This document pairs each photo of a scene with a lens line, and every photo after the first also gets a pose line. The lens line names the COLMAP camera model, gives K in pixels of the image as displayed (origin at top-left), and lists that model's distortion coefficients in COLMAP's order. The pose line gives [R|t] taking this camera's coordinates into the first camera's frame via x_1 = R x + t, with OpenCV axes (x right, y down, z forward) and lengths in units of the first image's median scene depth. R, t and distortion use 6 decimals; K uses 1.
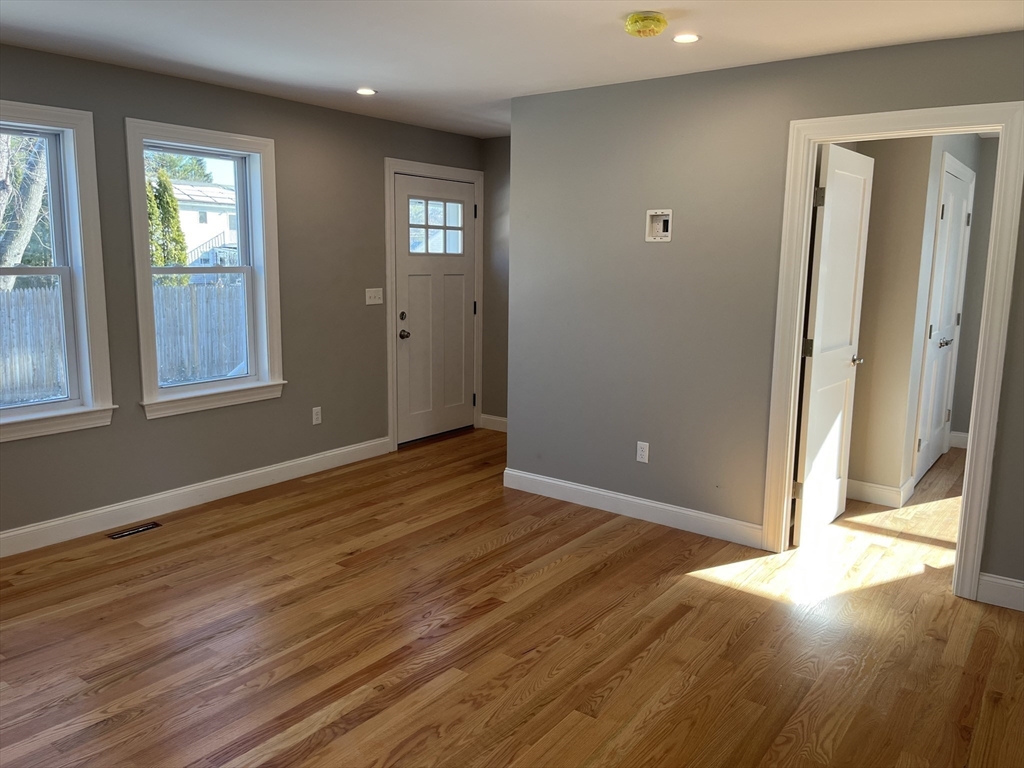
lens RADIAL K [[782.7, 0, 514.3], [0, 782.7, 378.8], [0, 0, 1]] dist [0.057316, -0.024357]
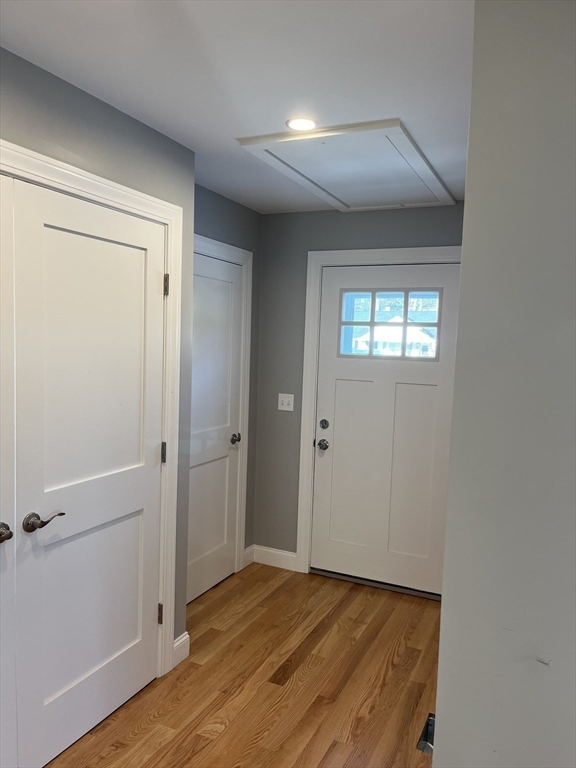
lens RADIAL K [[587.0, 0, 286.4], [0, 587.0, 382.9], [0, 0, 1]] dist [0.057316, -0.024357]
pose [[0.200087, 0.052679, -0.978361, 0.713903], [-0.189579, 0.981764, 0.014091, -0.184028], [0.961262, 0.182657, 0.206425, 1.179767]]
